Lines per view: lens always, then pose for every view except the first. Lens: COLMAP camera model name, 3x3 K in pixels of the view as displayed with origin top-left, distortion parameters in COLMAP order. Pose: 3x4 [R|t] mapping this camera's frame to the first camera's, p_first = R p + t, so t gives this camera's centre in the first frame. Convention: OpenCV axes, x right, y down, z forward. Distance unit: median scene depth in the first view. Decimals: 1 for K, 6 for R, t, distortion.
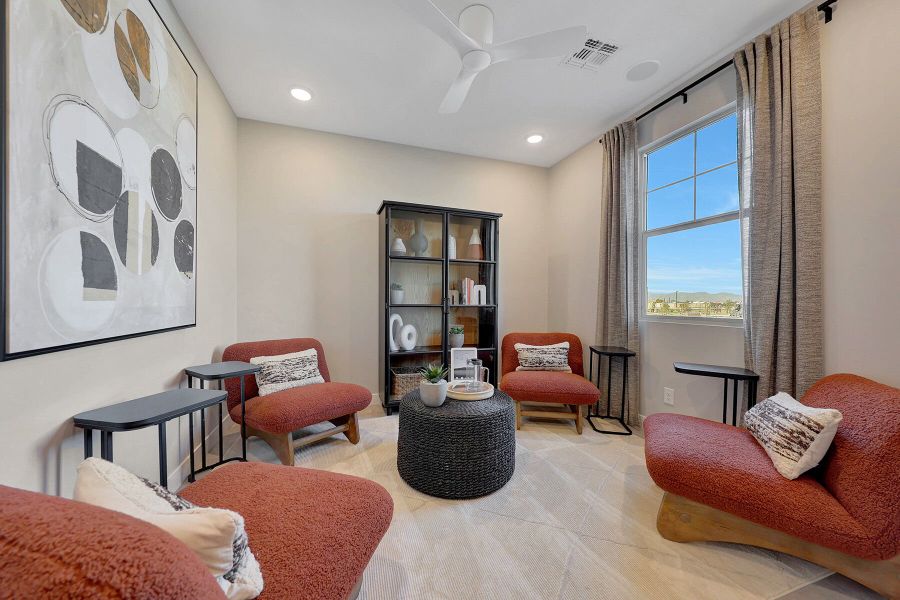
lens RADIAL K [[328.3, 0, 450.2], [0, 328.3, 301.9], [0, 0, 1]] dist [0.003442, 0.000012]
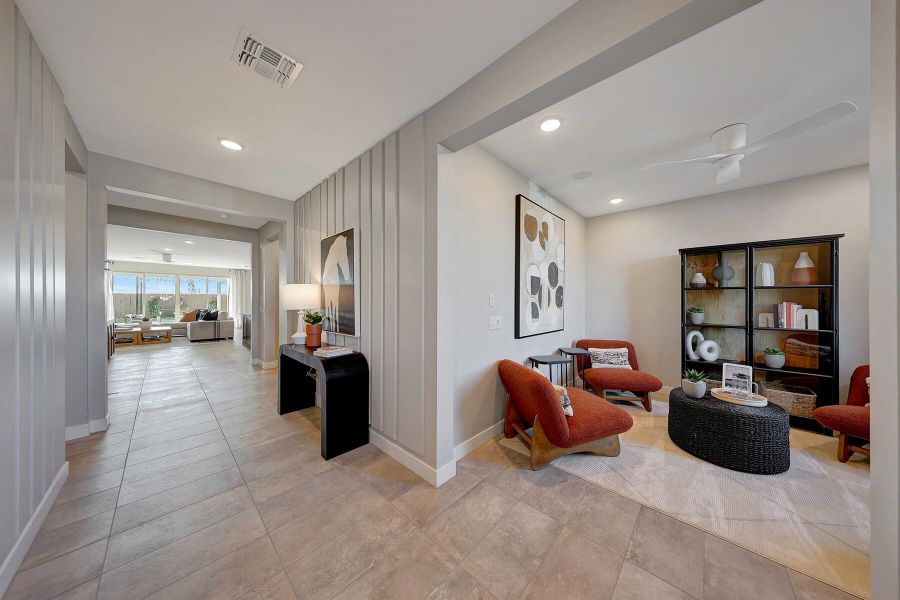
lens RADIAL K [[276.8, 0, 450.2], [0, 276.8, 301.1], [0, 0, 1]] dist [-0.000290, -0.000025]
pose [[0.465778, -0.000519, -0.884902, 0.455533], [-0.002823, 0.999994, -0.002073, -0.098855], [0.884897, 0.003464, 0.465773, -0.481946]]
